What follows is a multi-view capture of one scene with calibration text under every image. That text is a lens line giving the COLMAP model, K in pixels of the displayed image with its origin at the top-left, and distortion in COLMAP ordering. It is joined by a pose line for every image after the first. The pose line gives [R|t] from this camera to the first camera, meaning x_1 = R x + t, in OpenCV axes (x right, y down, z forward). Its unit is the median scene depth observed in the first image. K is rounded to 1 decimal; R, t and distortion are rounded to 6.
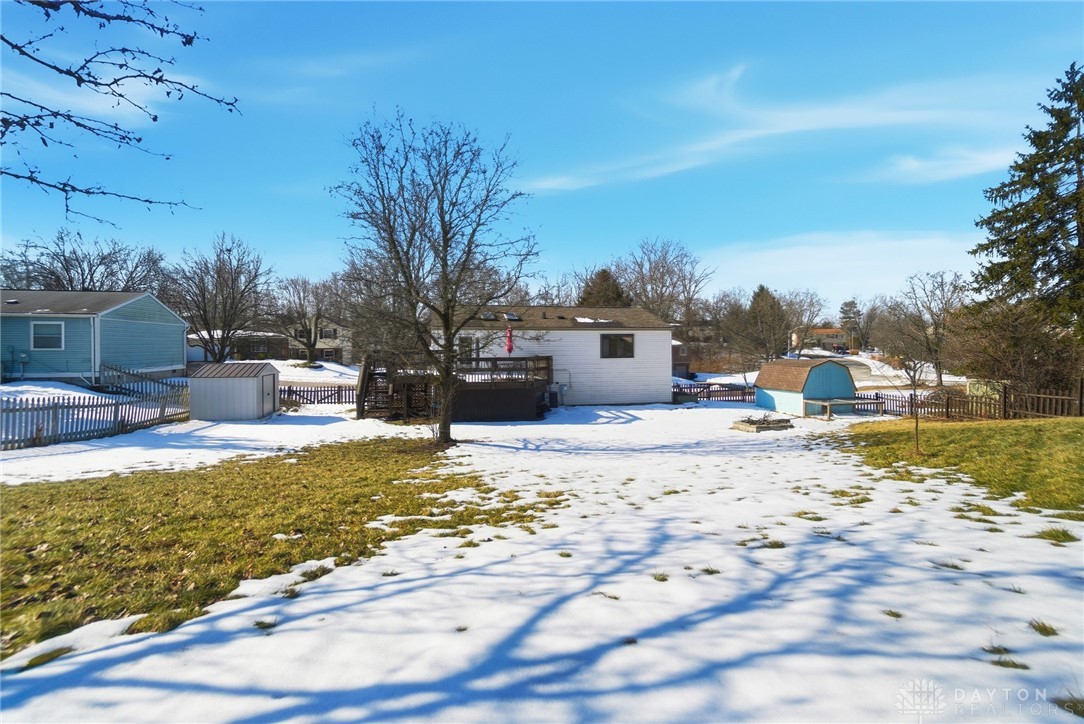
lens RADIAL K [[480.7, 0, 534.0], [0, 480.7, 355.4], [0, 0, 1]] dist [-0.067803, 0.025280]
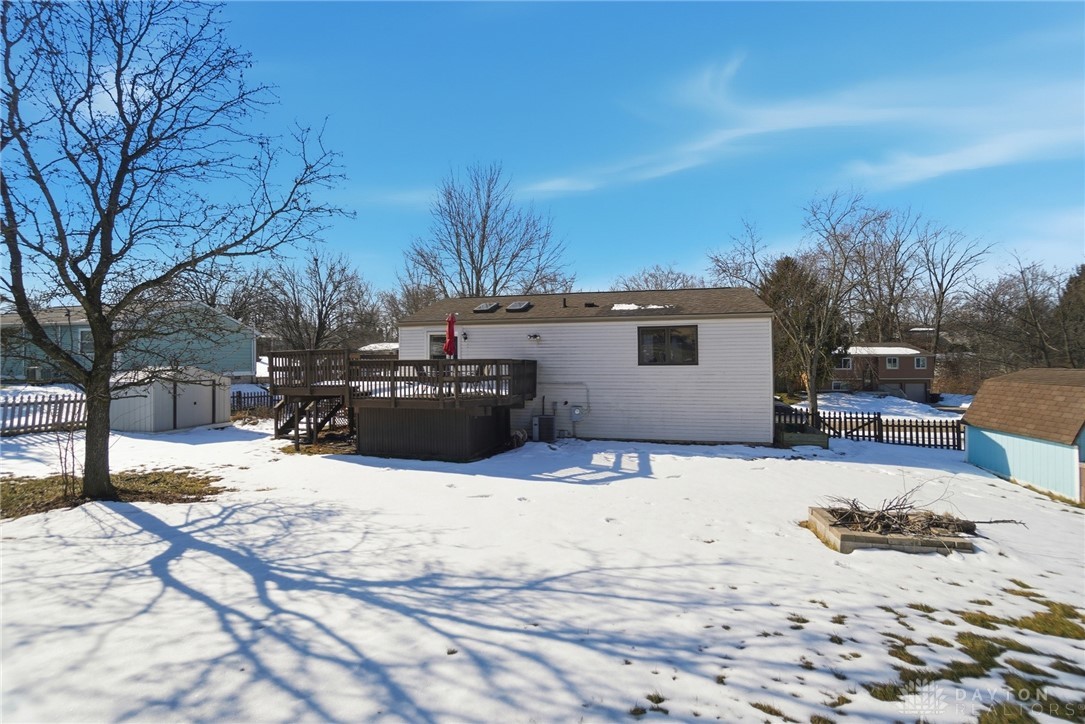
lens RADIAL K [[481.1, 0, 534.5], [0, 481.1, 355.3], [0, 0, 1]] dist [-0.067803, 0.025280]
pose [[0.901543, -0.006808, -0.432636, 0.283983], [-0.006291, 0.999564, -0.028840, 0.011422], [0.432644, 0.028723, 0.901107, 0.379444]]
